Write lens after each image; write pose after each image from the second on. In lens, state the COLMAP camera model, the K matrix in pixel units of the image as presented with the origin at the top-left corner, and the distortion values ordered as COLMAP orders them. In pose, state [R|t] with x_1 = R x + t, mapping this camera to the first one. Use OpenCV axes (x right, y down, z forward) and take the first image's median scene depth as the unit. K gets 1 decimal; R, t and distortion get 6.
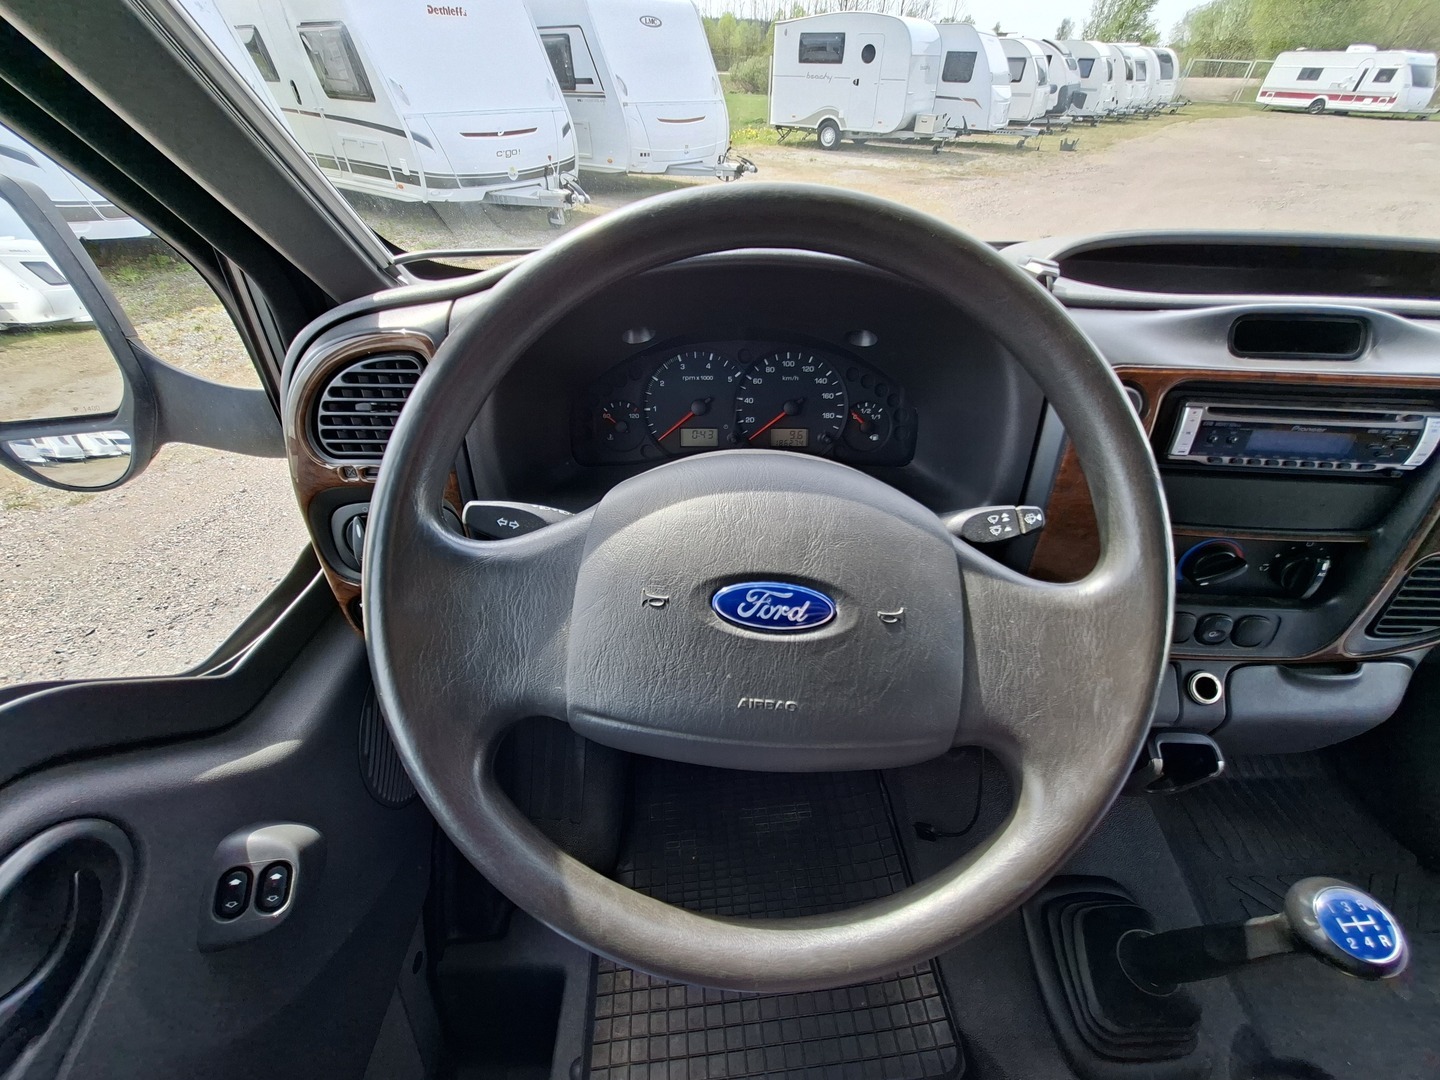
lens RADIAL K [[570.1, 0, 729.5], [0, 570.1, 545.6], [0, 0, 1]] dist [-0.000885, 0.001875]
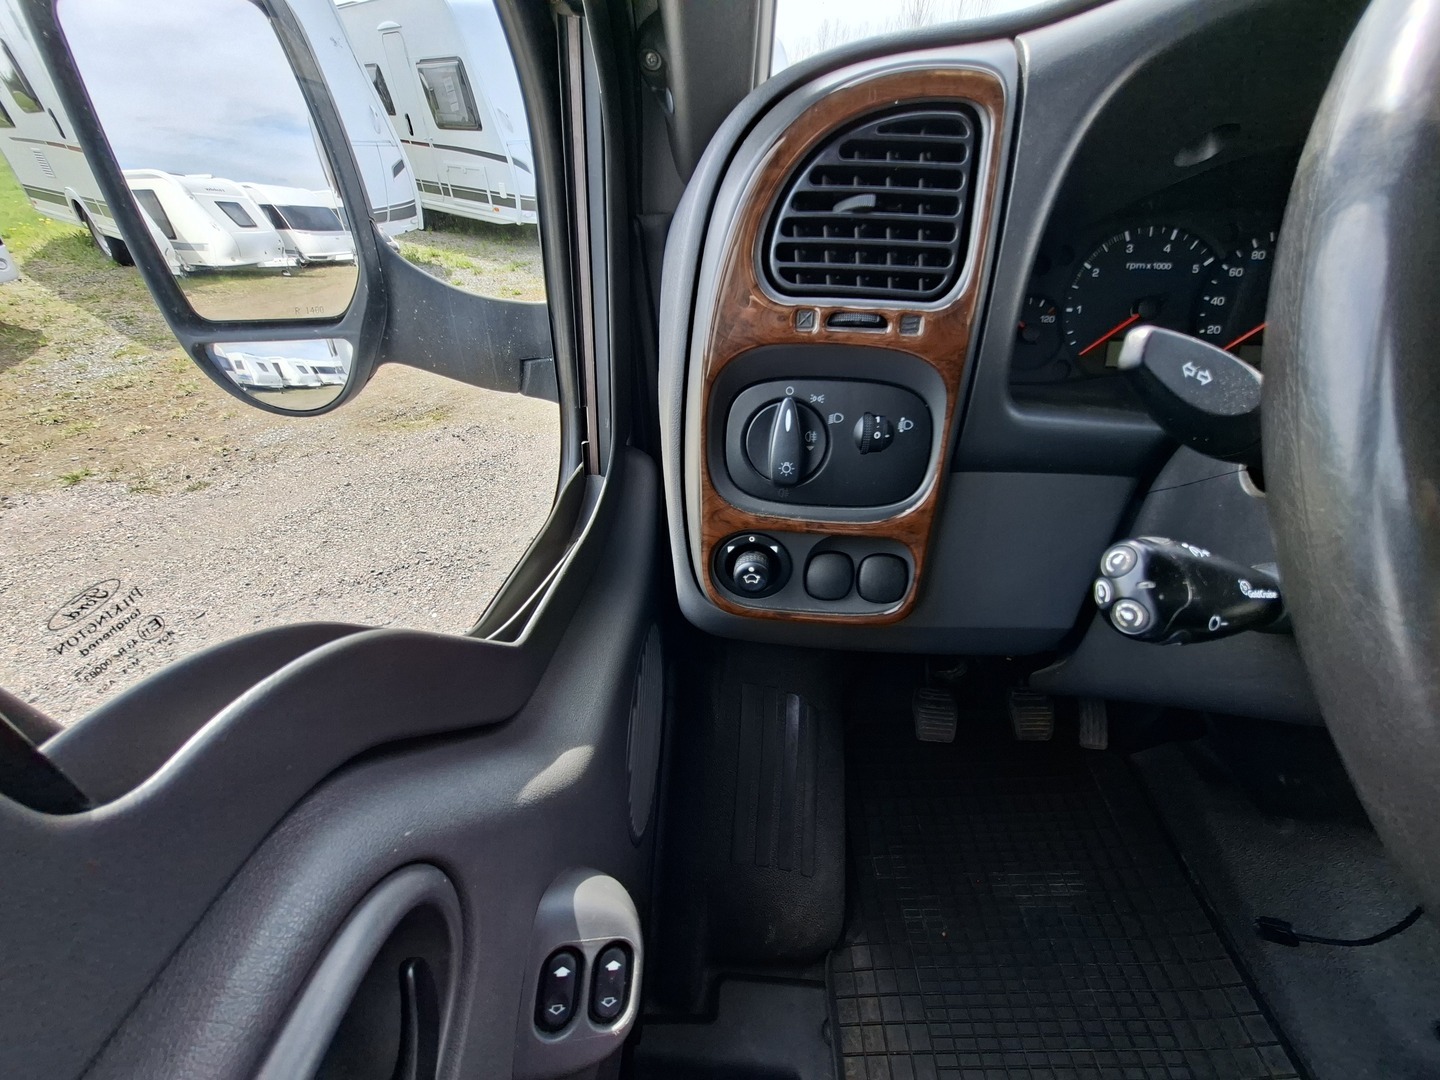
lens RADIAL K [[570.1, 0, 732.1], [0, 570.1, 543.6], [0, 0, 1]] dist [-0.000885, 0.001875]
pose [[0.996051, 0.047907, -0.074753, -0.508001], [-0.051616, 0.997489, -0.048496, 0.110889], [0.072242, 0.052162, 0.996022, 0.285049]]
